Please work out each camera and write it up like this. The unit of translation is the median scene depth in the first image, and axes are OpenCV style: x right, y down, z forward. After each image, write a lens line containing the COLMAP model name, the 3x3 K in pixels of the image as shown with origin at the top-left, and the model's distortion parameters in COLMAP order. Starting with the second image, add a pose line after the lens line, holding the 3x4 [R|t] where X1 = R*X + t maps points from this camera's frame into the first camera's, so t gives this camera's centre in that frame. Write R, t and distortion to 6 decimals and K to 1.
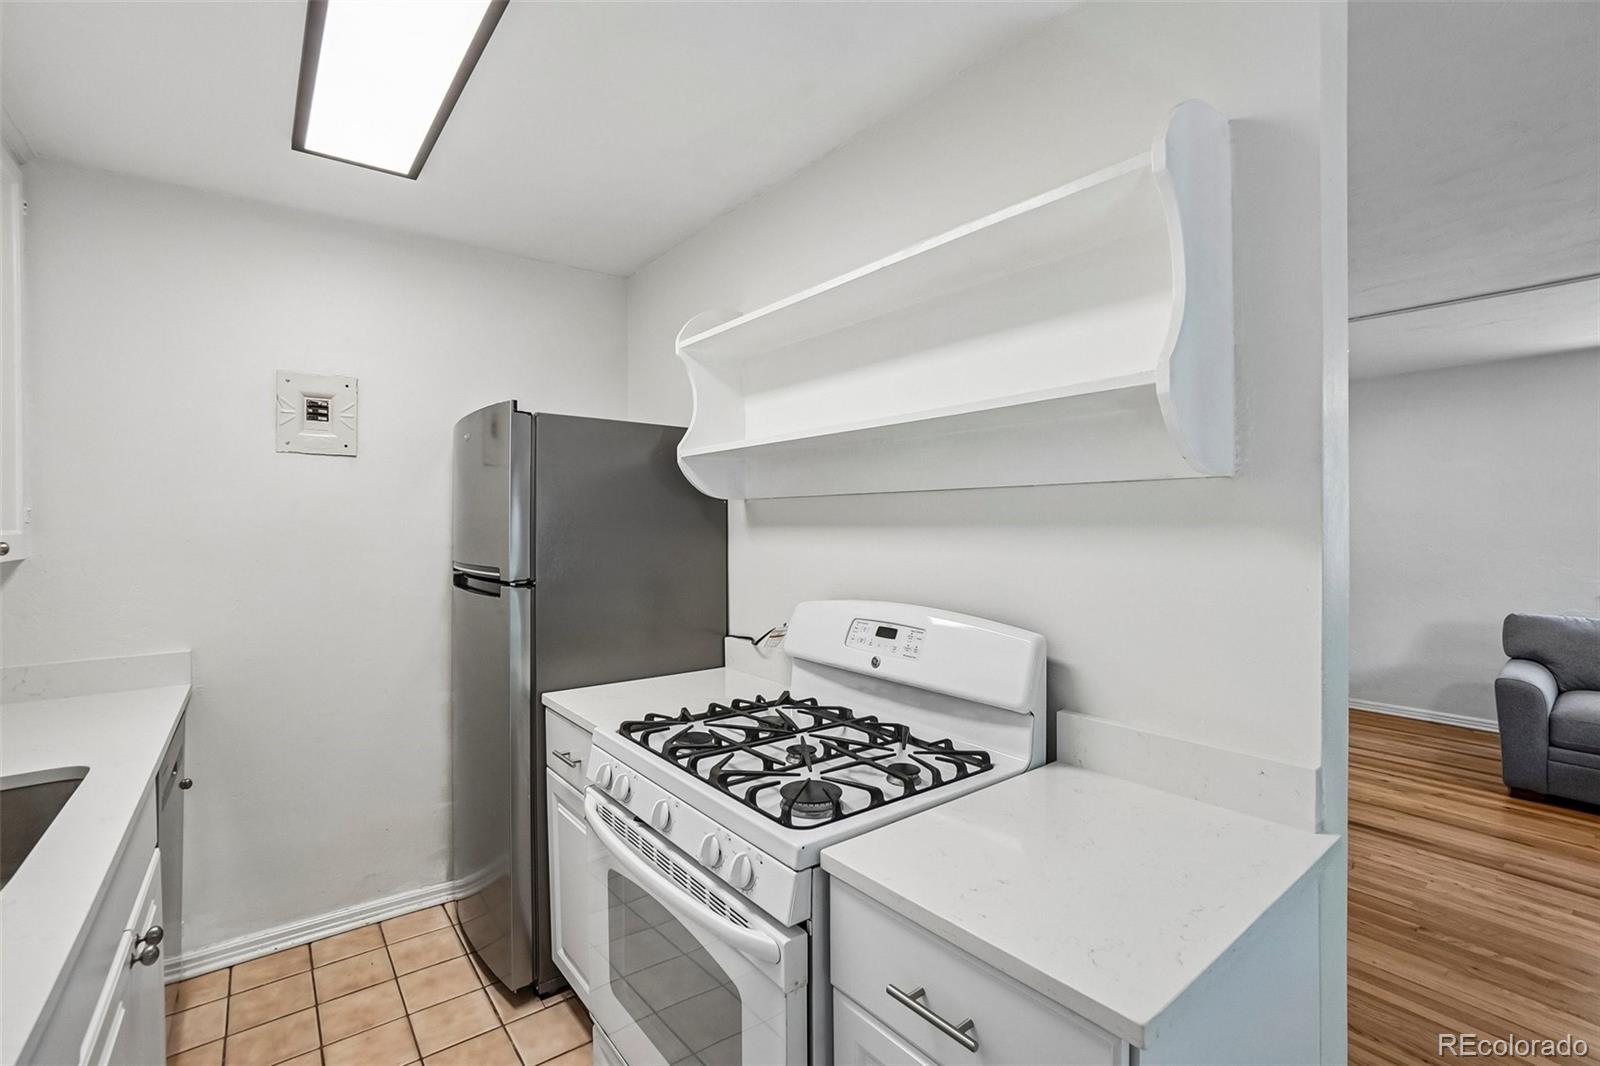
lens RADIAL K [[711.0, 0, 796.0], [0, 711.0, 526.8], [0, 0, 1]] dist [-0.065420, 0.023100]
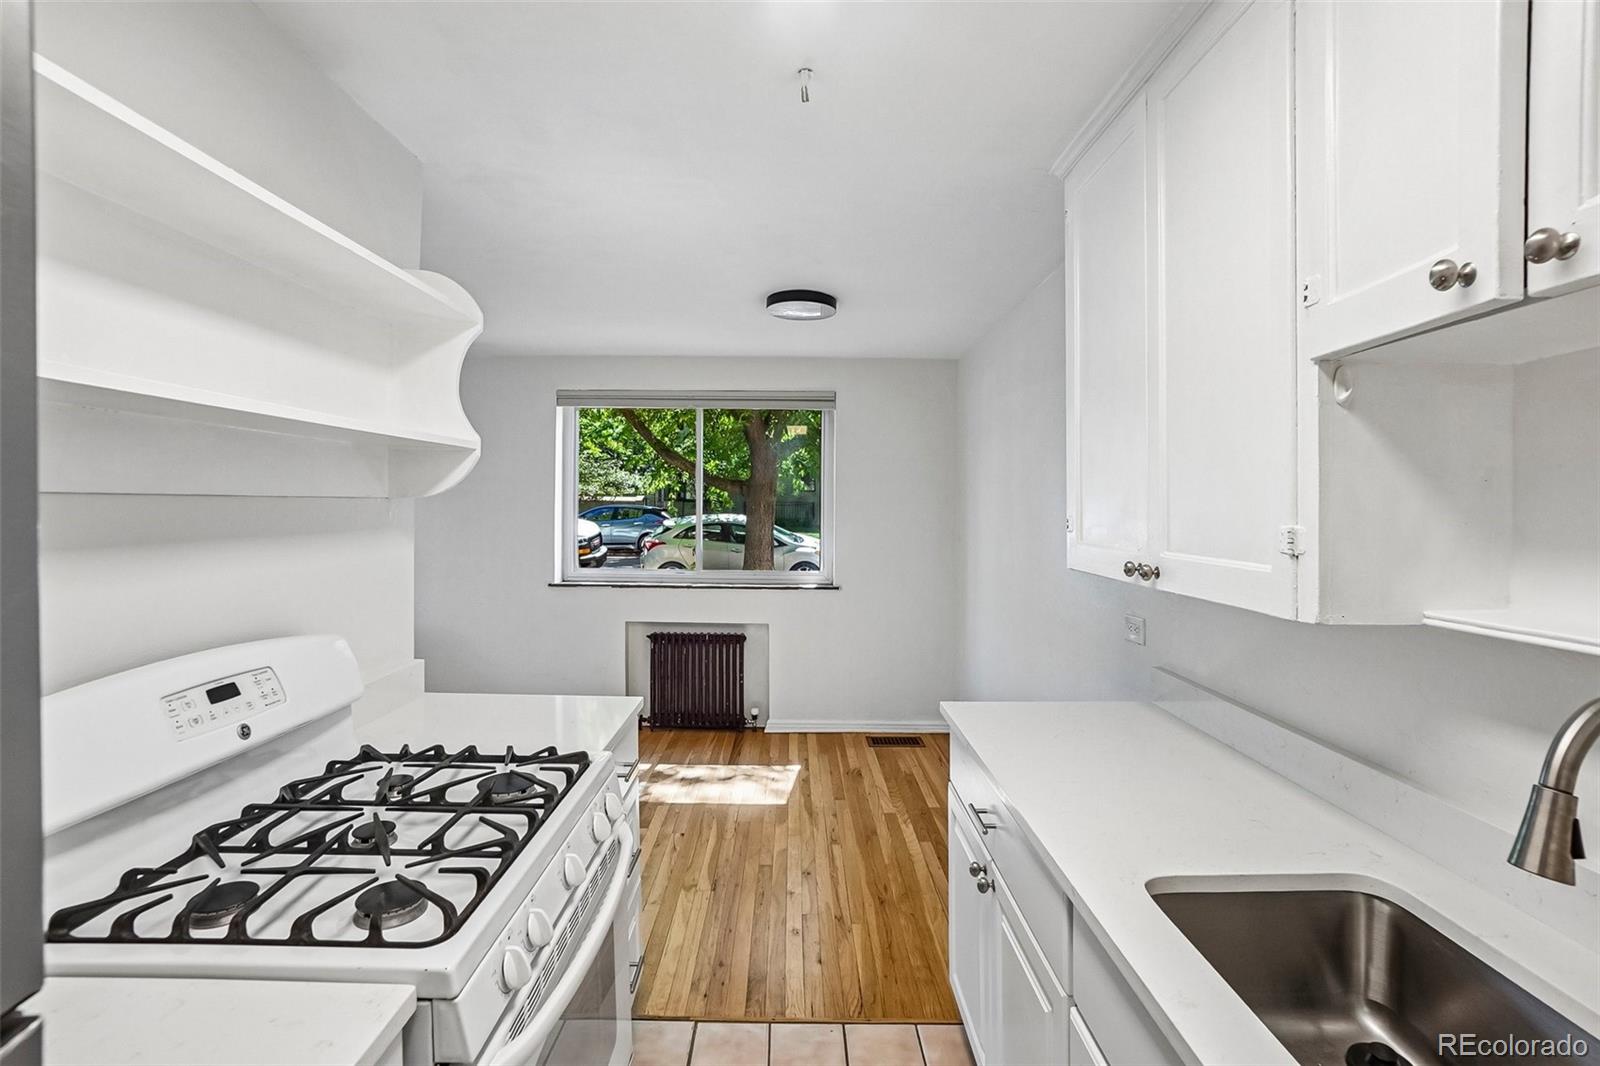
lens RADIAL K [[755.6, 0, 801.1], [0, 755.6, 524.6], [0, 0, 1]] dist [-0.000615, 0.000298]
pose [[-0.787565, -0.014032, 0.616072, -0.614303], [0.006786, 0.999483, 0.031440, -0.031670], [-0.616195, 0.028942, -0.787062, 0.944877]]
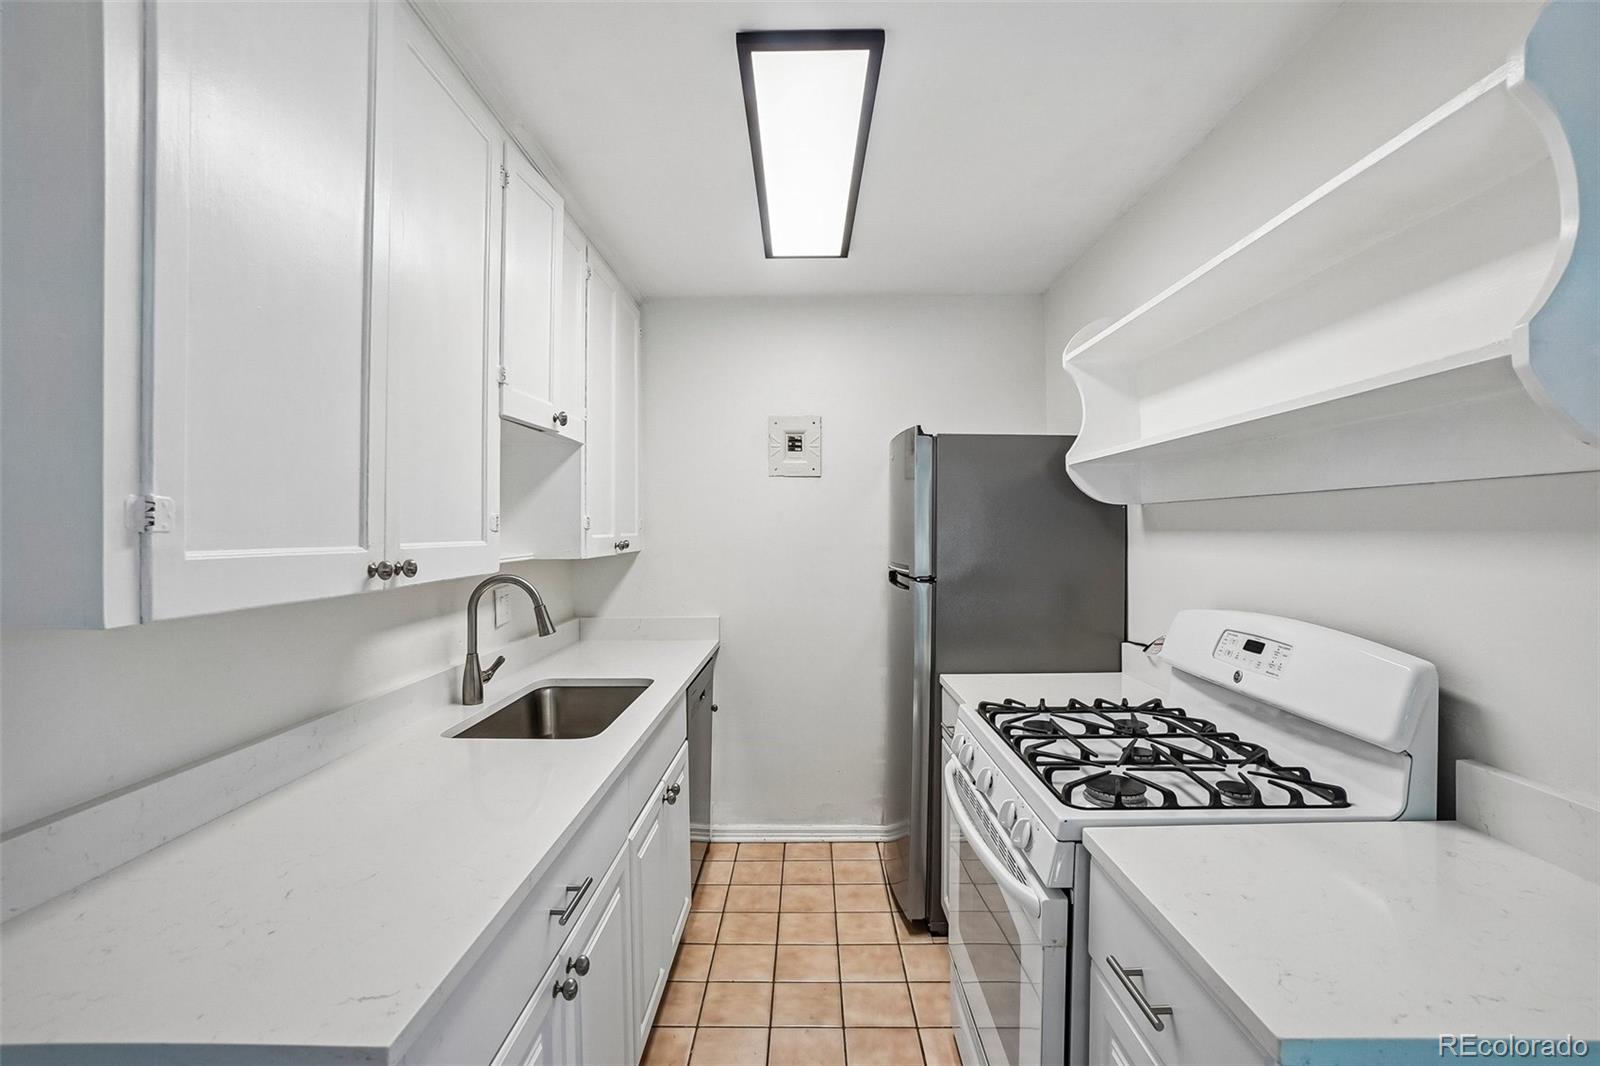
lens RADIAL K [[711.0, 0, 796.0], [0, 711.0, 526.8], [0, 0, 1]] dist [-0.065420, 0.023100]
pose [[0.777993, -0.002732, -0.628267, 0.176275], [-0.001334, 0.999981, -0.005999, -0.000483], [0.628272, 0.005505, 0.777974, -0.061225]]
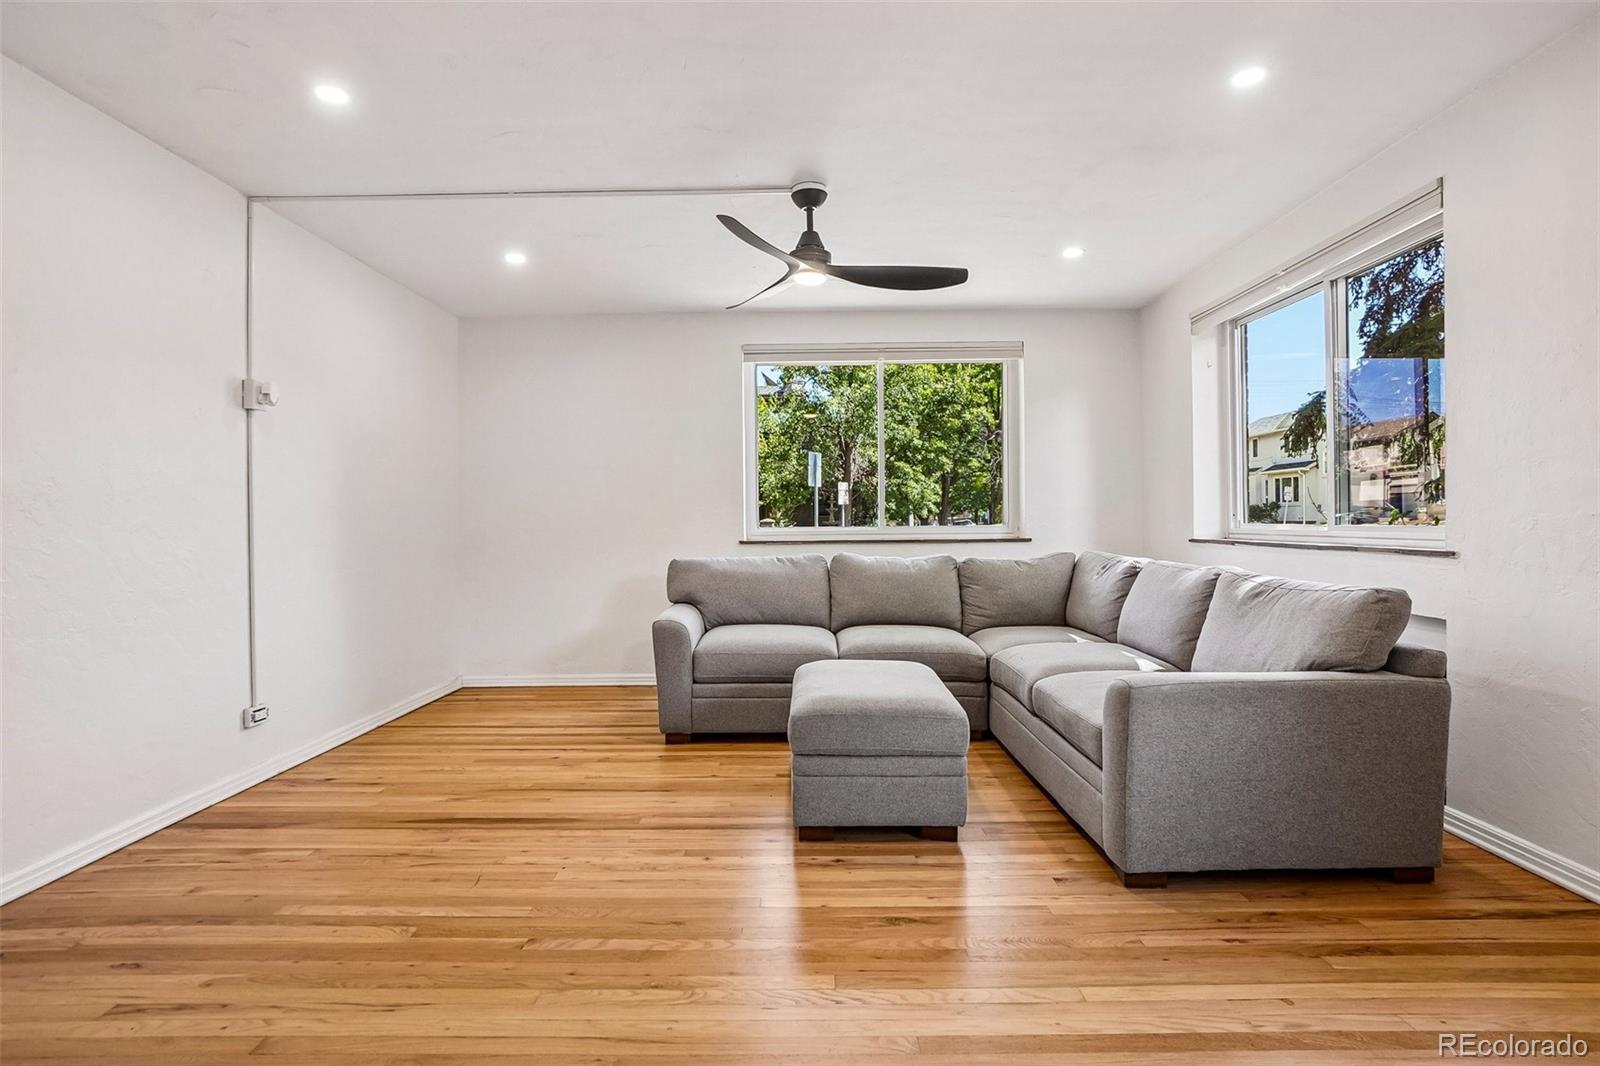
lens RADIAL K [[815.1, 0, 800.0], [0, 815.1, 533.0], [0, 0, 1]] dist [-0.044622, 0.024649]
pose [[0.621847, -0.016169, 0.782972, 0.448745], [0.016205, 0.999838, 0.007778, 0.151818], [-0.782971, 0.007851, 0.622008, 0.231131]]
